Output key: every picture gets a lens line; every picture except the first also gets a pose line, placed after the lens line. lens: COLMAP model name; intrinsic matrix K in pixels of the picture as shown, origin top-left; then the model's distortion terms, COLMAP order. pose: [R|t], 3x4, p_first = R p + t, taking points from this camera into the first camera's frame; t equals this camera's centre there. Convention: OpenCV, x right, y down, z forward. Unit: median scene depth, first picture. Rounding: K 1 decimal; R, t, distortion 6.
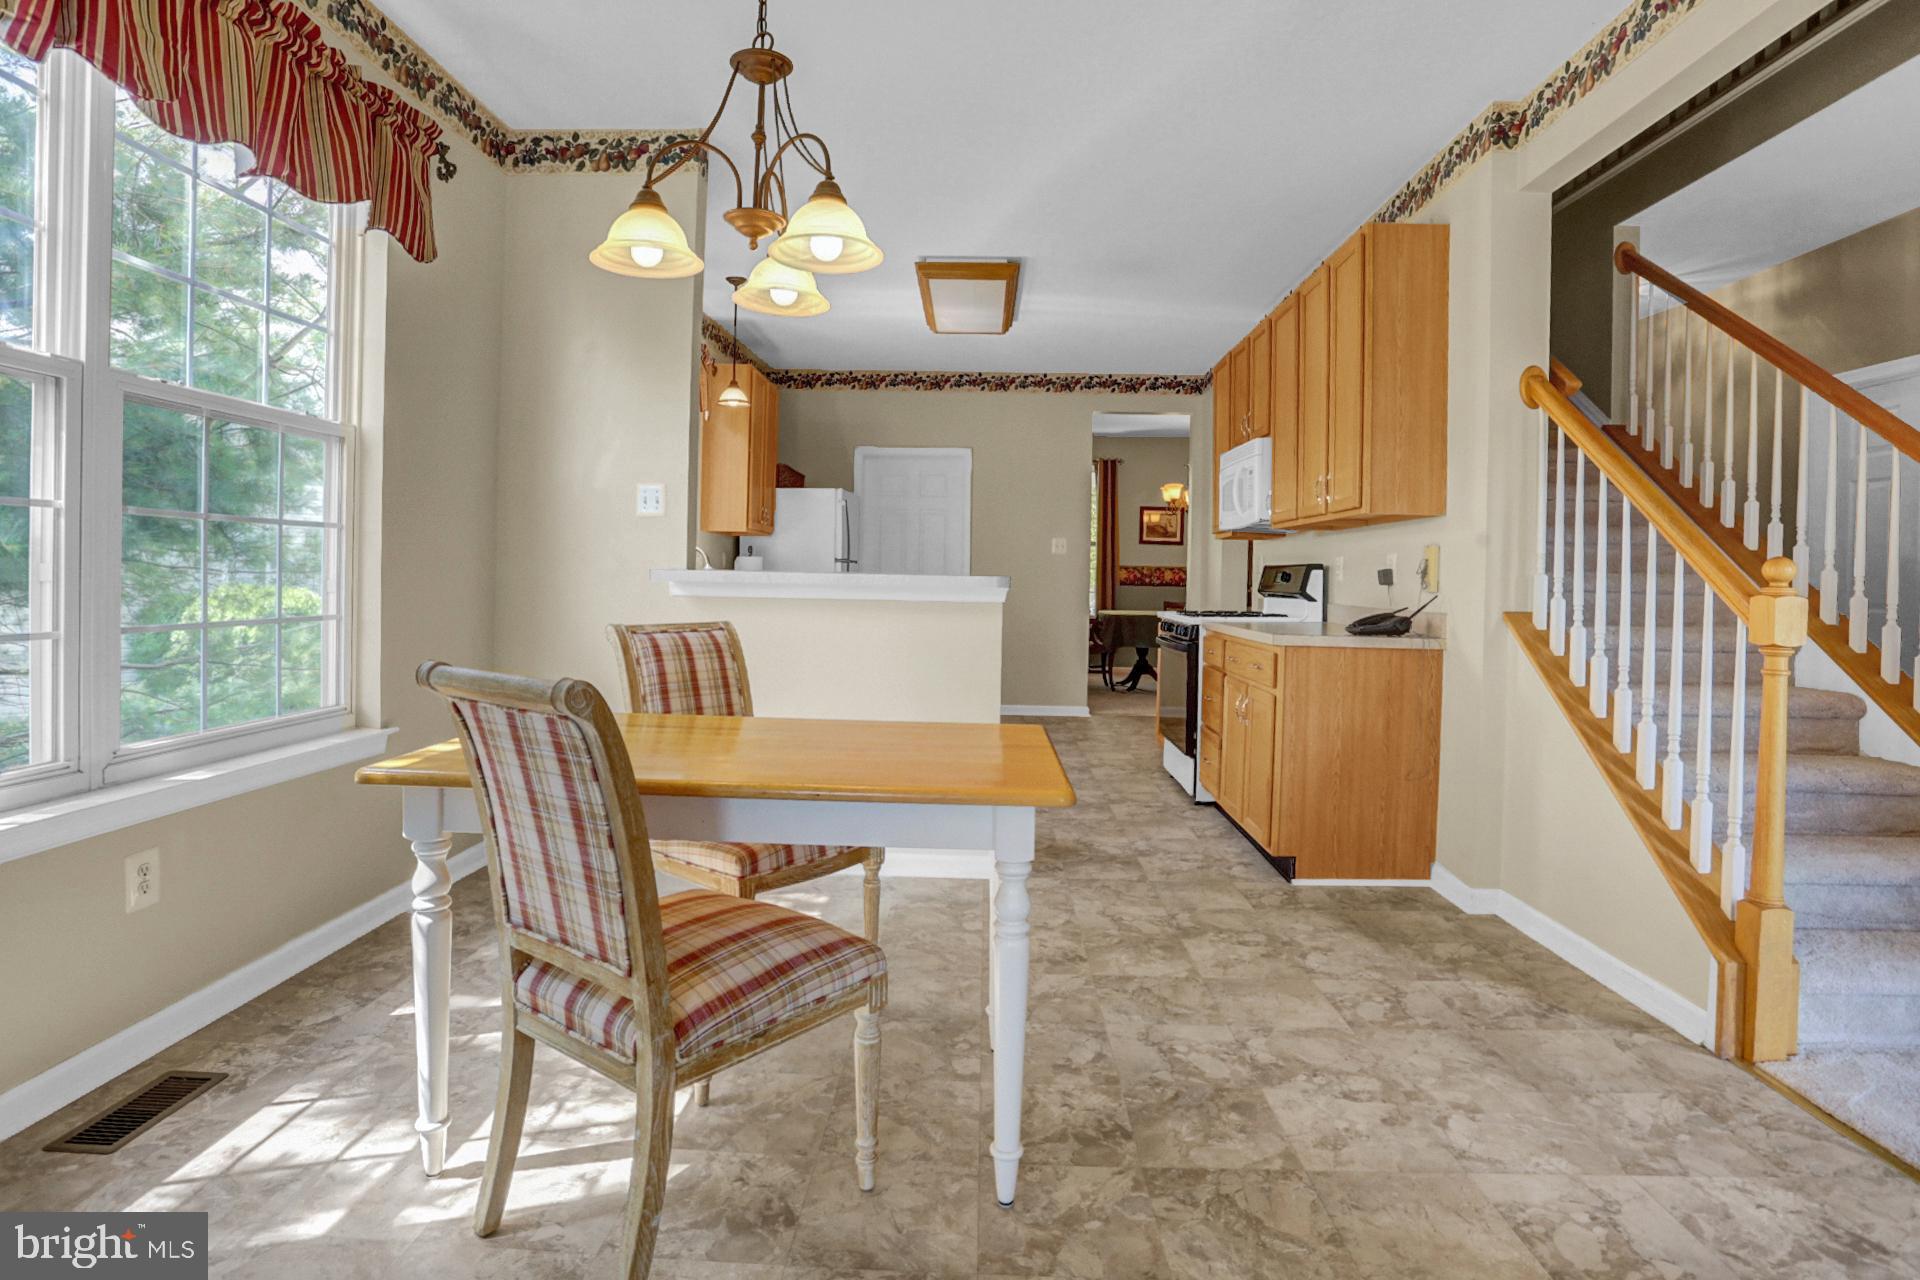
lens RADIAL K [[986.8, 0, 945.8], [0, 986.8, 592.8], [0, 0, 1]] dist [-0.068067, 0.029344]
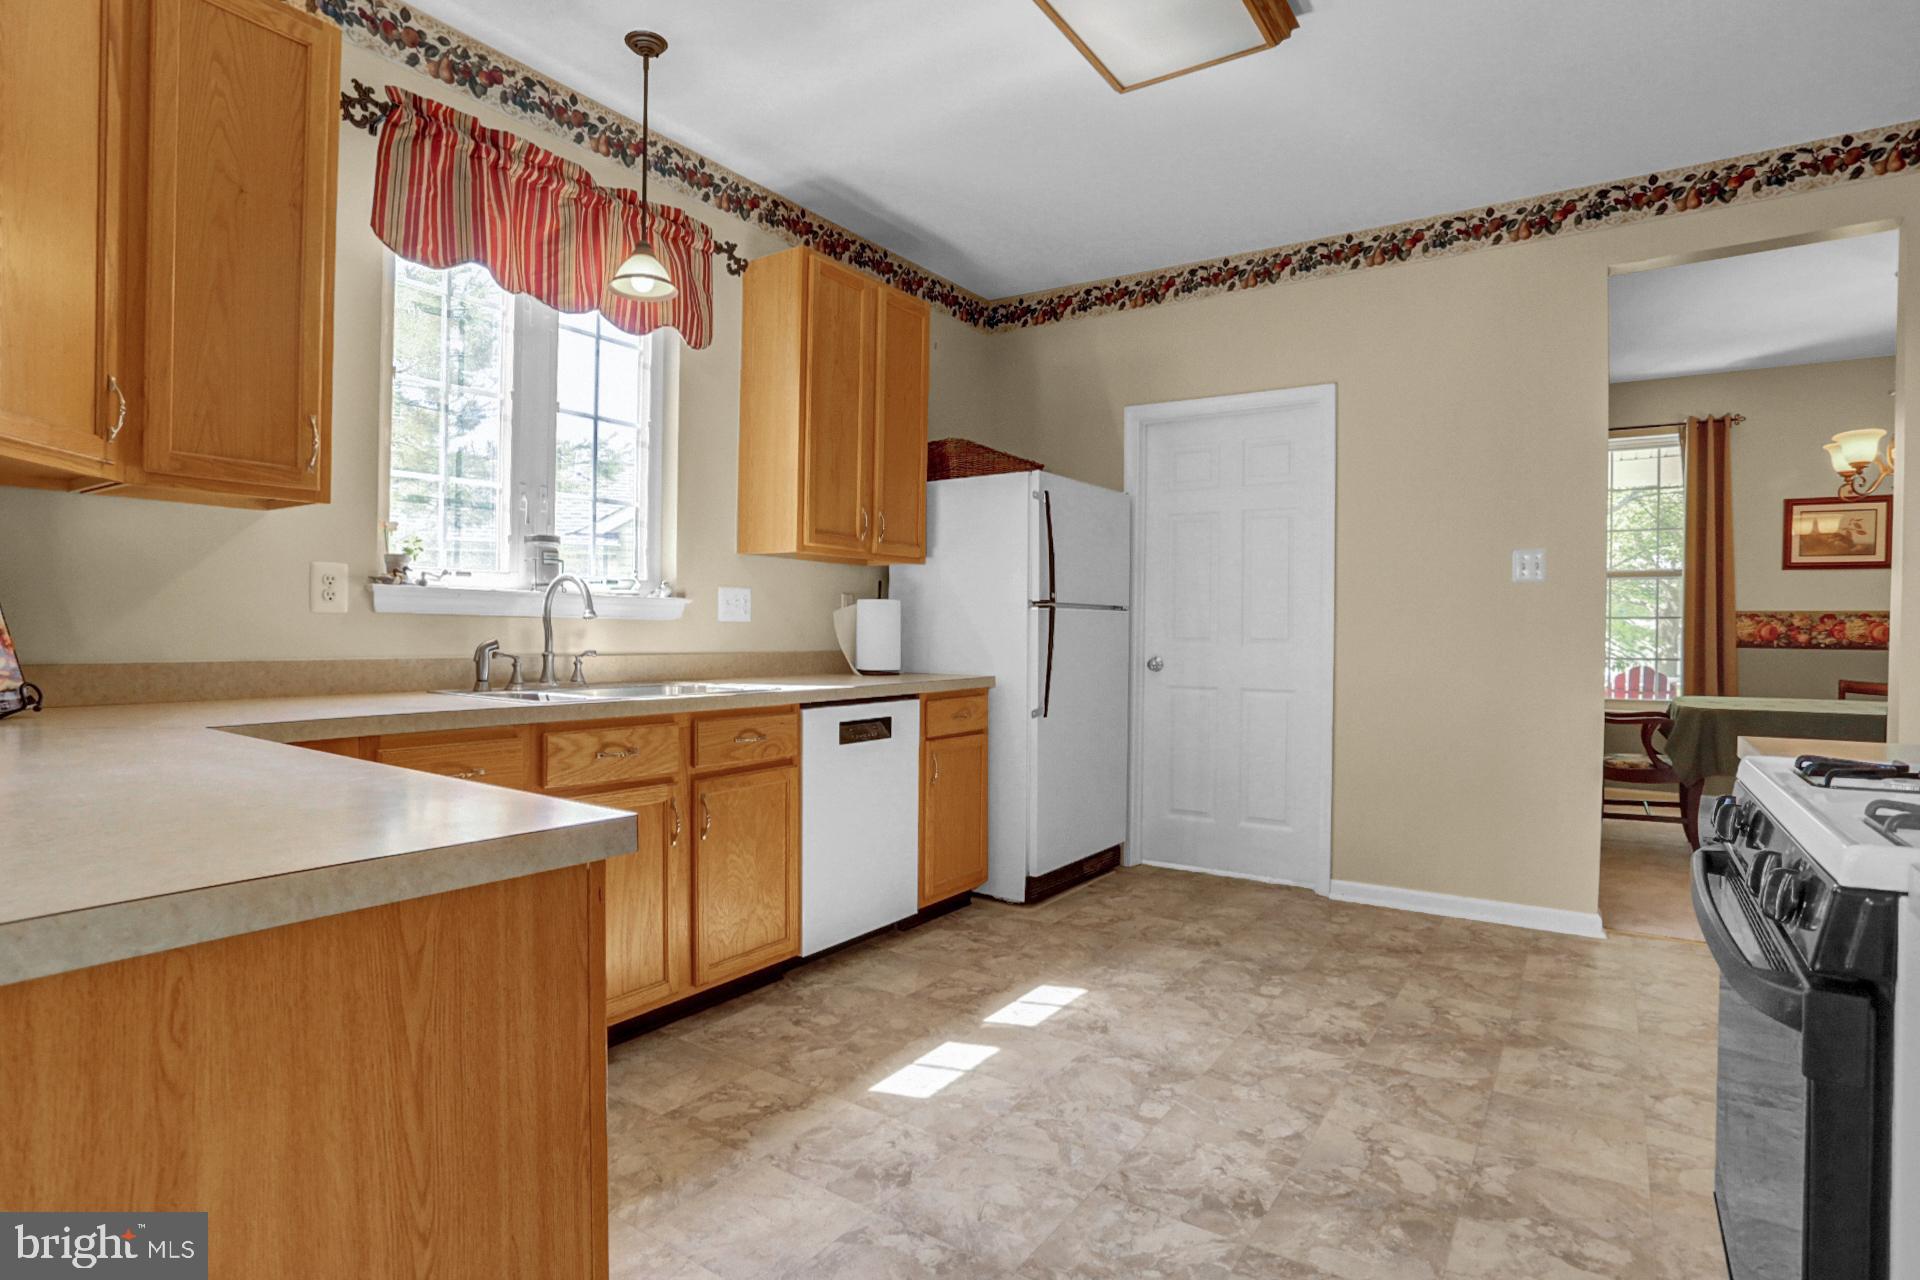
lens RADIAL K [[986.8, 0, 985.3], [0, 986.8, 622.2], [0, 0, 1]] dist [-0.068067, 0.029344]
pose [[0.858769, -0.016032, -0.512112, 0.243050], [-0.000927, 0.999460, -0.032843, -0.010635], [0.512362, 0.028679, 0.858290, 0.906885]]
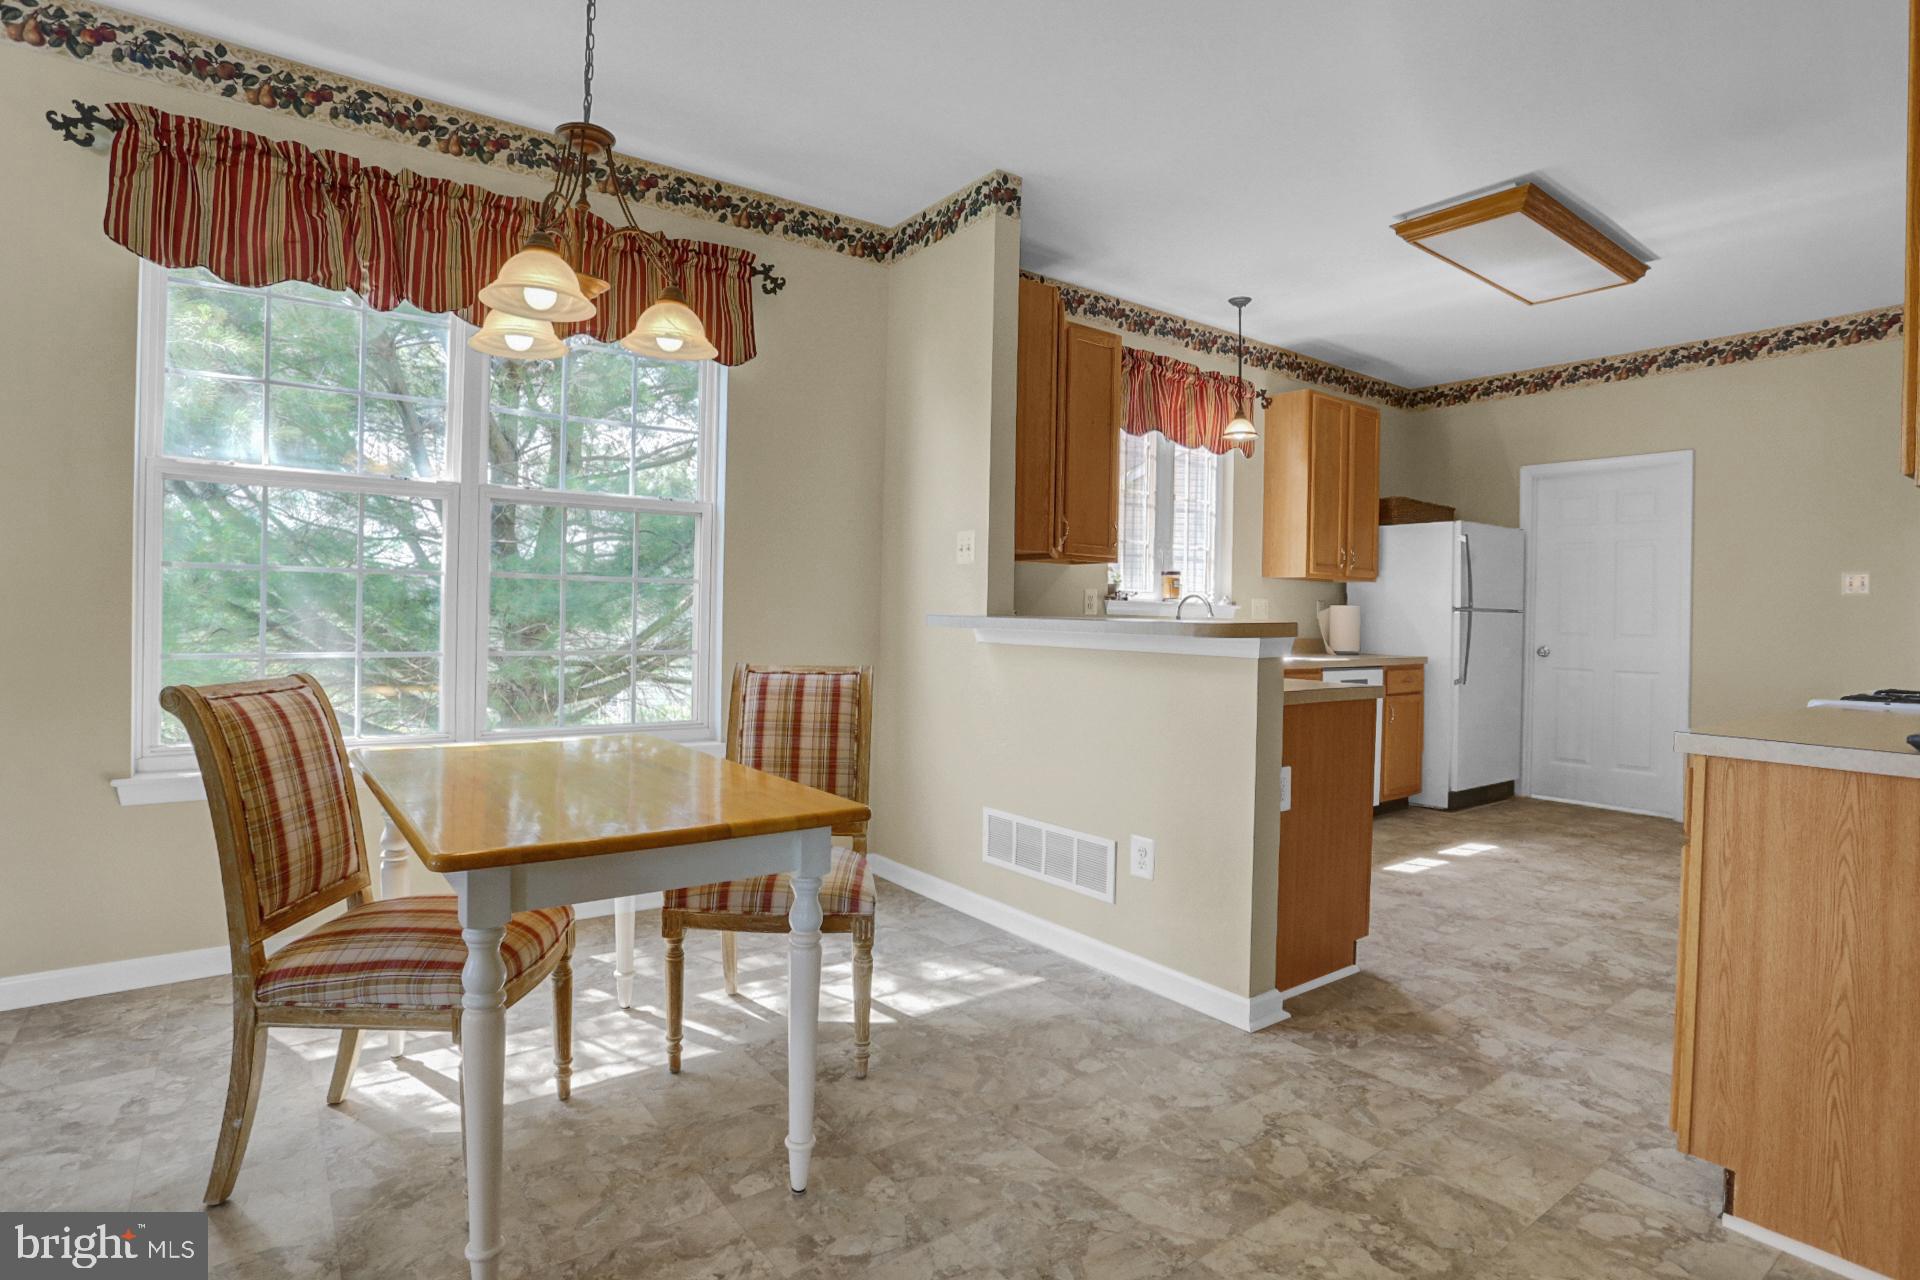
lens RADIAL K [[986.8, 0, 961.8], [0, 986.8, 614.1], [0, 0, 1]] dist [-0.068067, 0.029344]
pose [[0.630579, -0.009420, -0.776068, 0.431299], [-0.020574, 0.999372, -0.028848, 0.002442], [0.775853, 0.034158, 0.629989, 0.319709]]
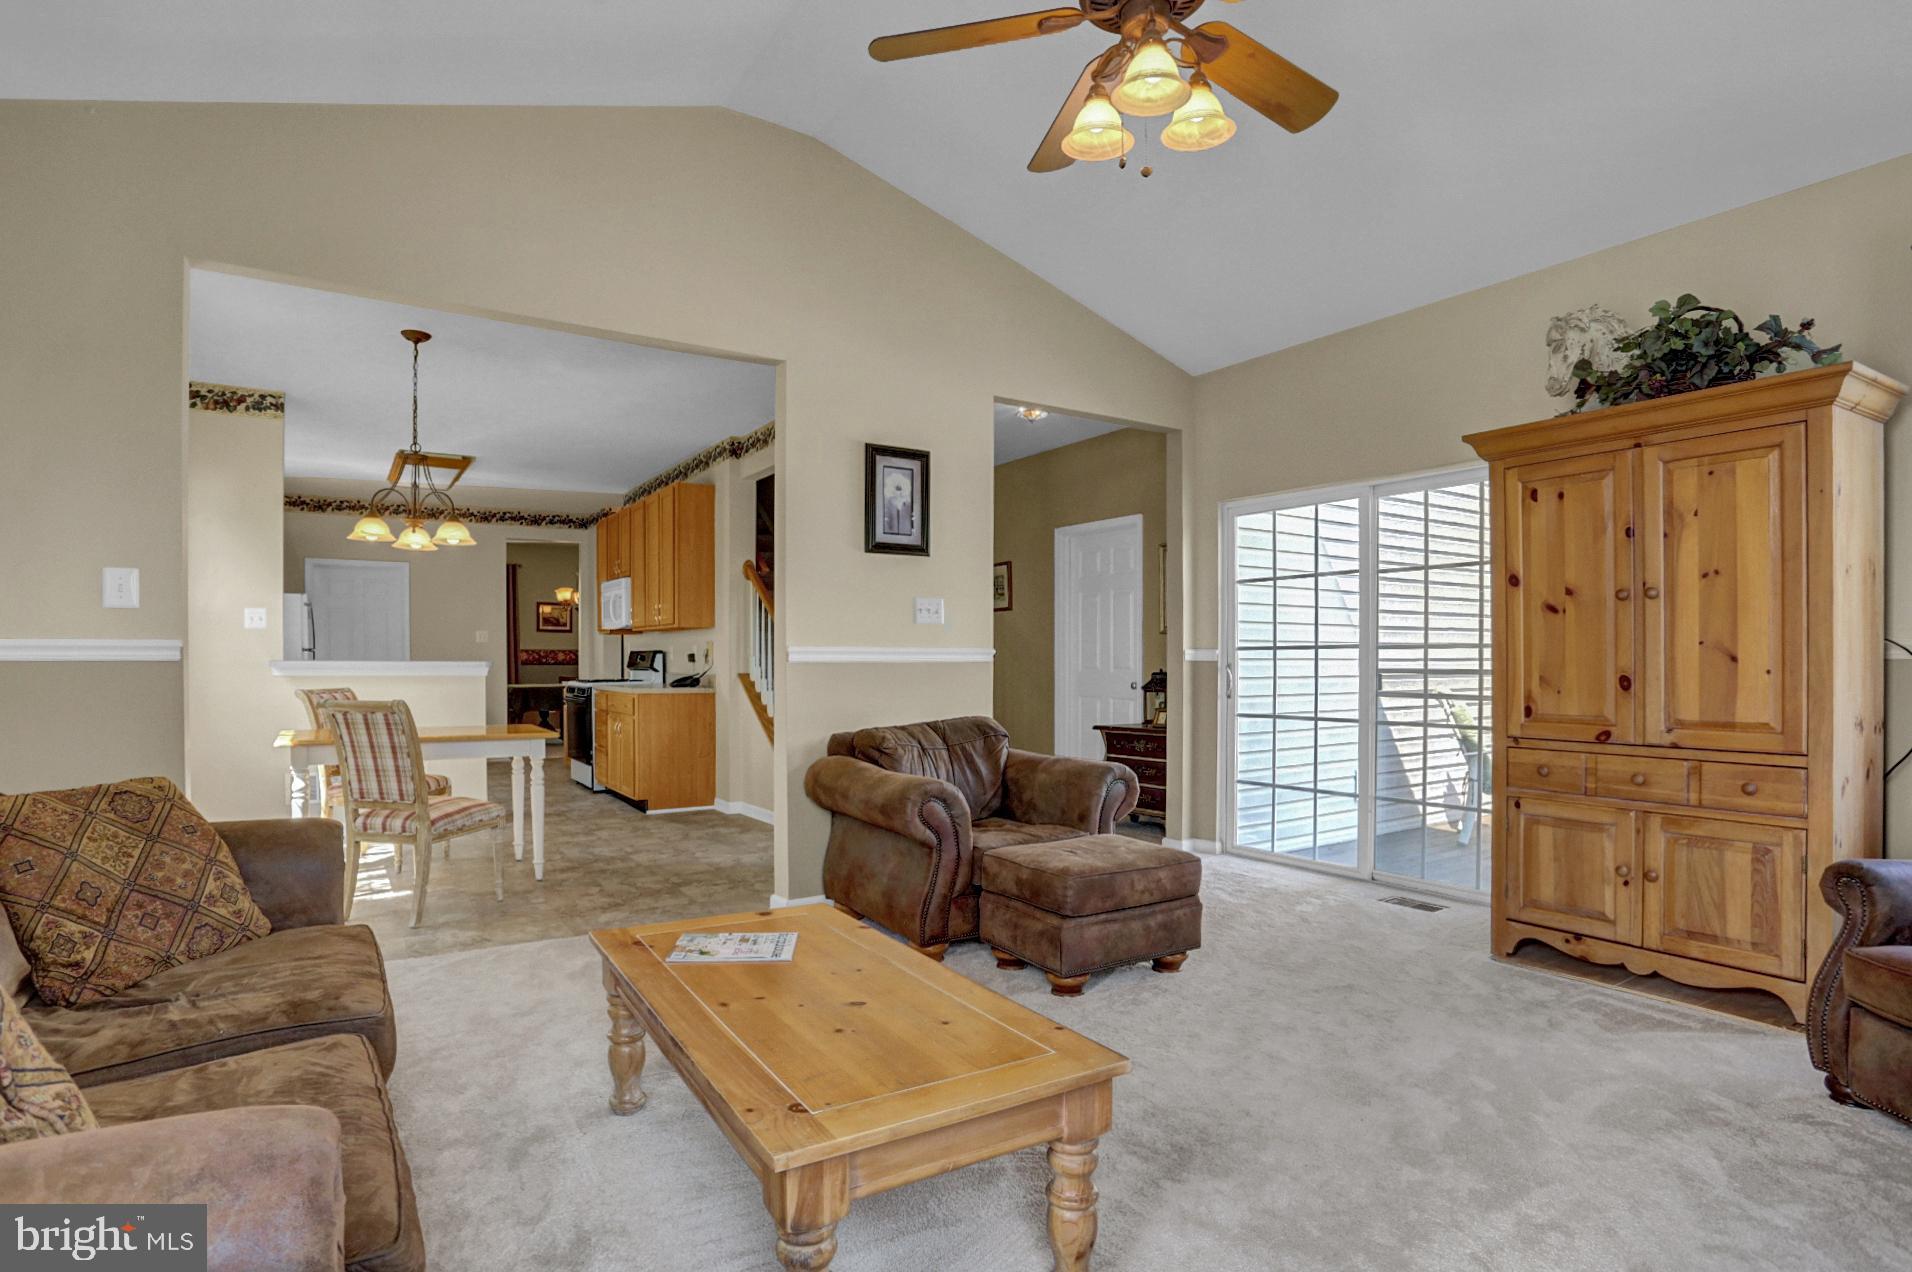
lens RADIAL K [[982.7, 0, 941.7], [0, 982.7, 671.2], [0, 0, 1]] dist [-0.068067, 0.029344]
pose [[0.819908, -0.024815, 0.571957, -0.244584], [0.023729, 0.999675, 0.009355, 0.004222], [-0.572003, 0.005902, 0.820230, -0.850991]]
